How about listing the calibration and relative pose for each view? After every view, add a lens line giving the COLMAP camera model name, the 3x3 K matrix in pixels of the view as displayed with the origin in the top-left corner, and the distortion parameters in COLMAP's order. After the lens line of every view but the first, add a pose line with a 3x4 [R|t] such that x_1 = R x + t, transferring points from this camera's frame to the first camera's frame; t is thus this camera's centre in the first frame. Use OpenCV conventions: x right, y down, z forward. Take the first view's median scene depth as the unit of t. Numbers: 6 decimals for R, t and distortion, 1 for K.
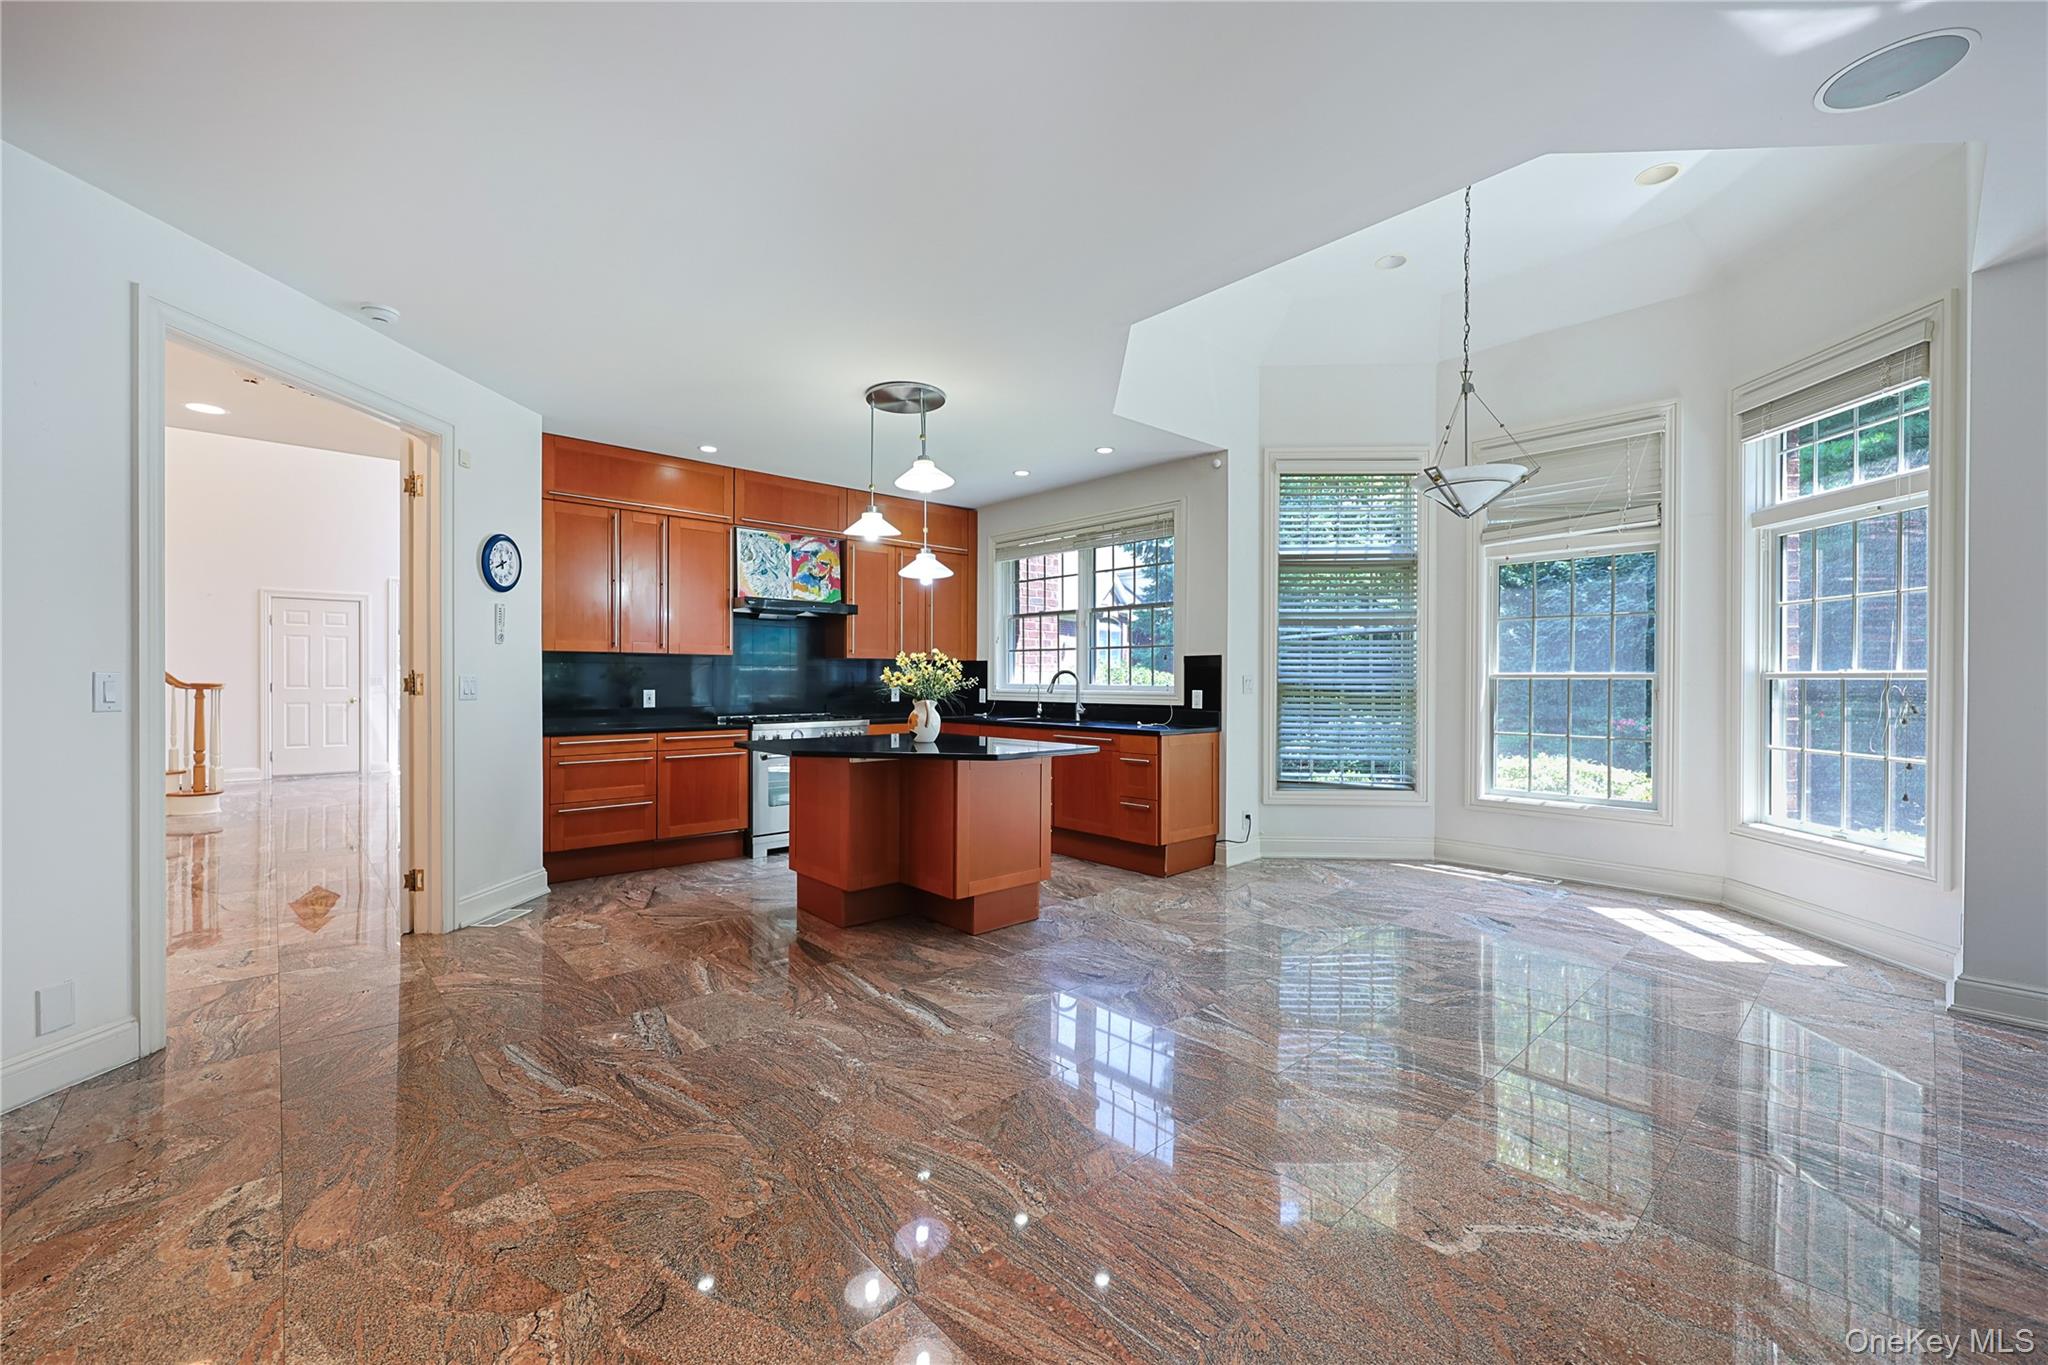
lens RADIAL K [[851.5, 0, 1029.7], [0, 851.5, 682.0], [0, 0, 1]] dist [0.000679, 0.000517]
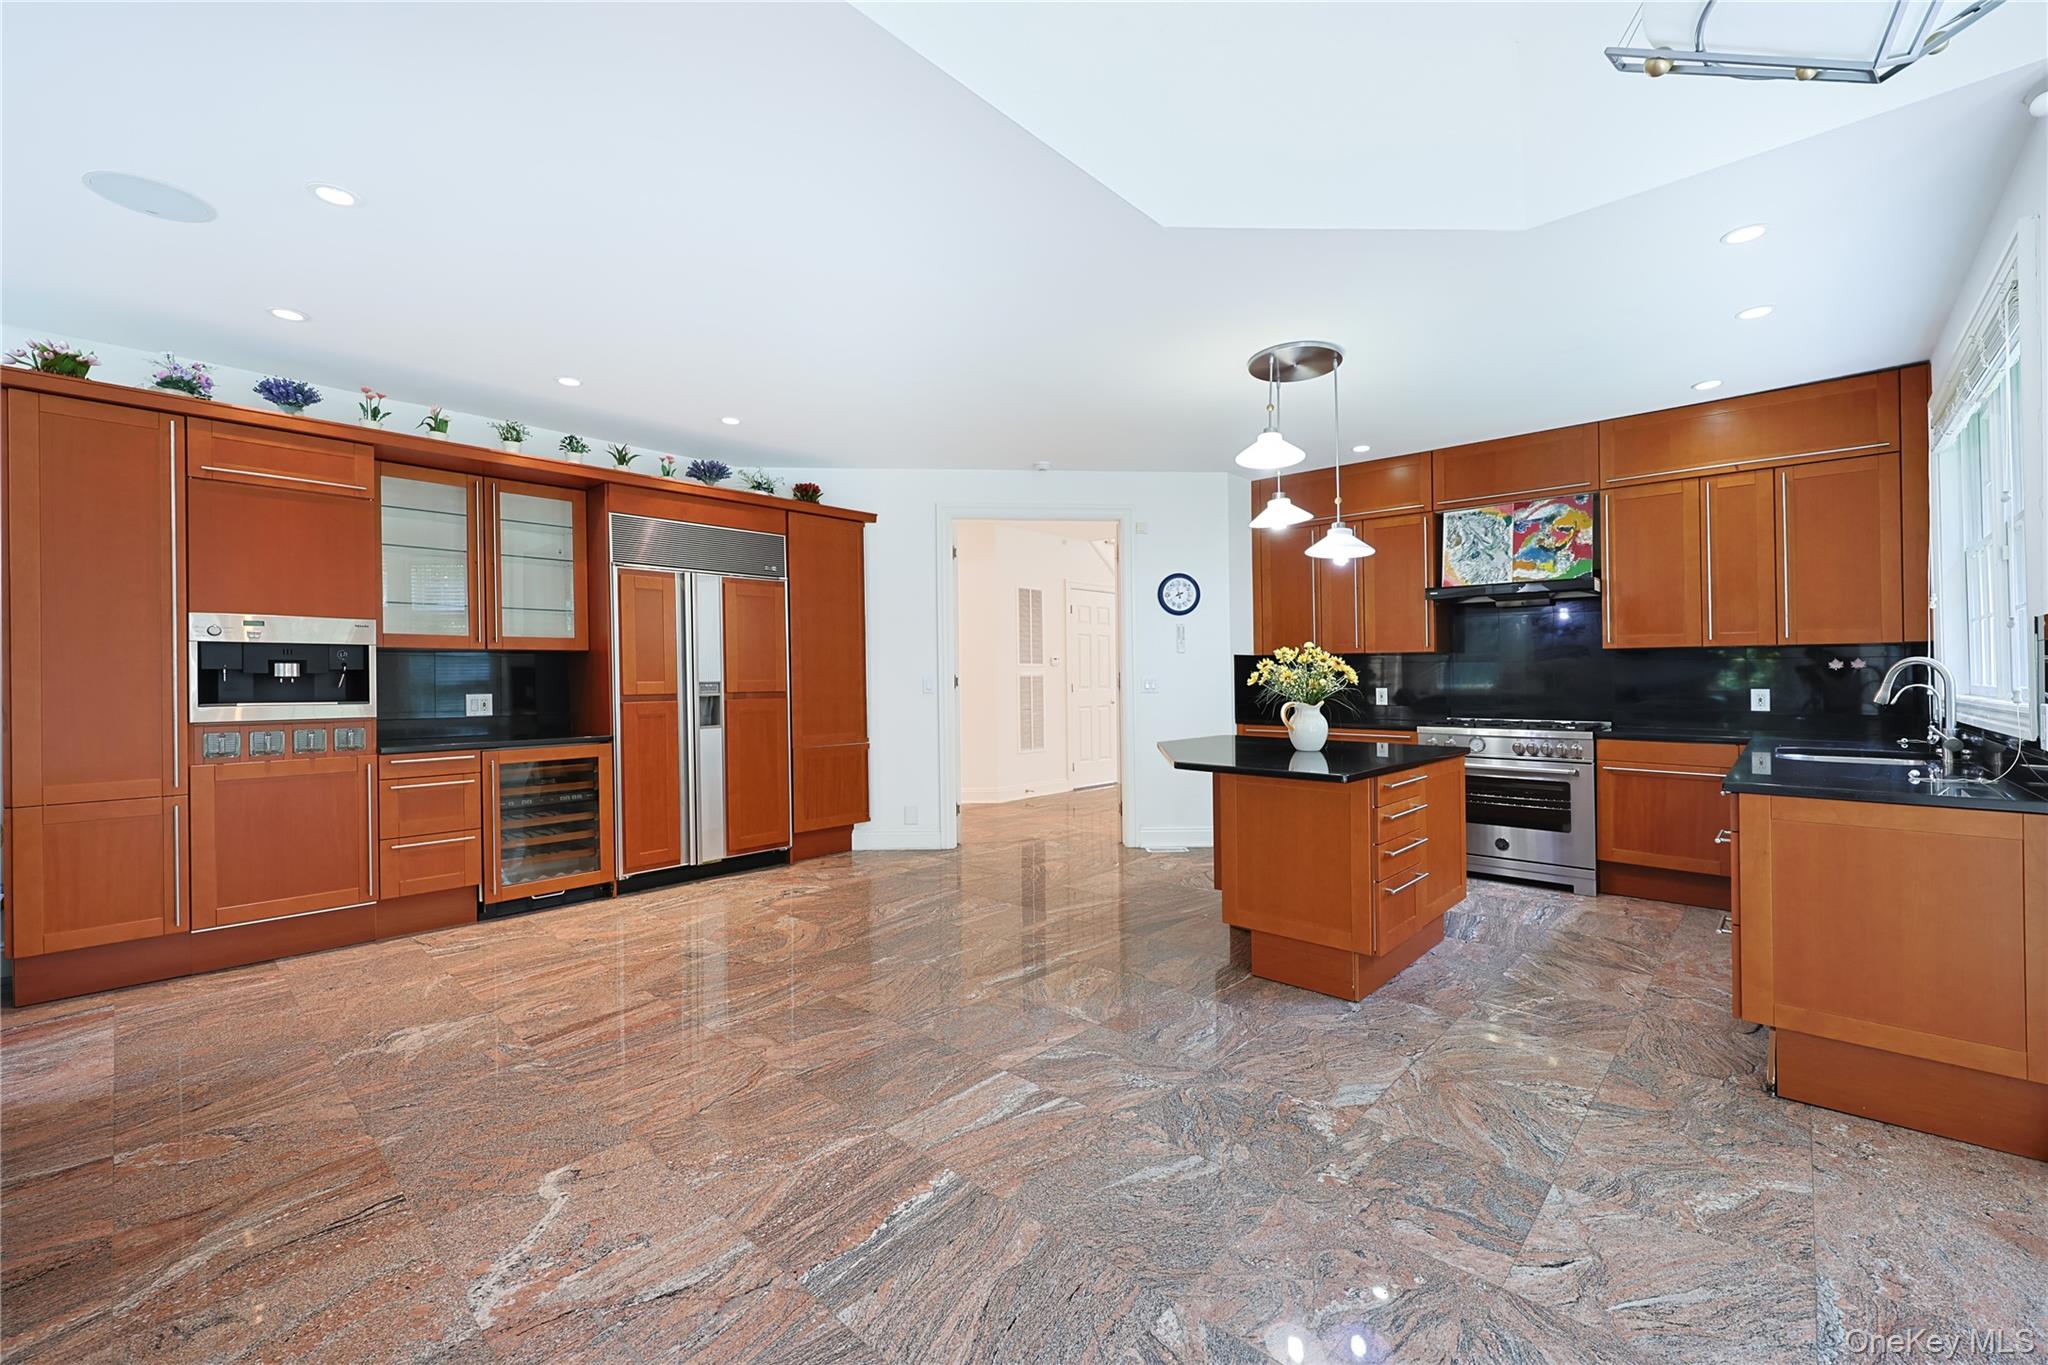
lens RADIAL K [[831.0, 0, 1030.3], [0, 831.0, 677.8], [0, 0, 1]] dist [-0.004354, -0.000055]
pose [[0.071650, -0.003251, -0.997425, 0.621730], [-0.000698, 0.999994, -0.003309, 0.000238], [0.997430, 0.000933, 0.071647, 0.588973]]
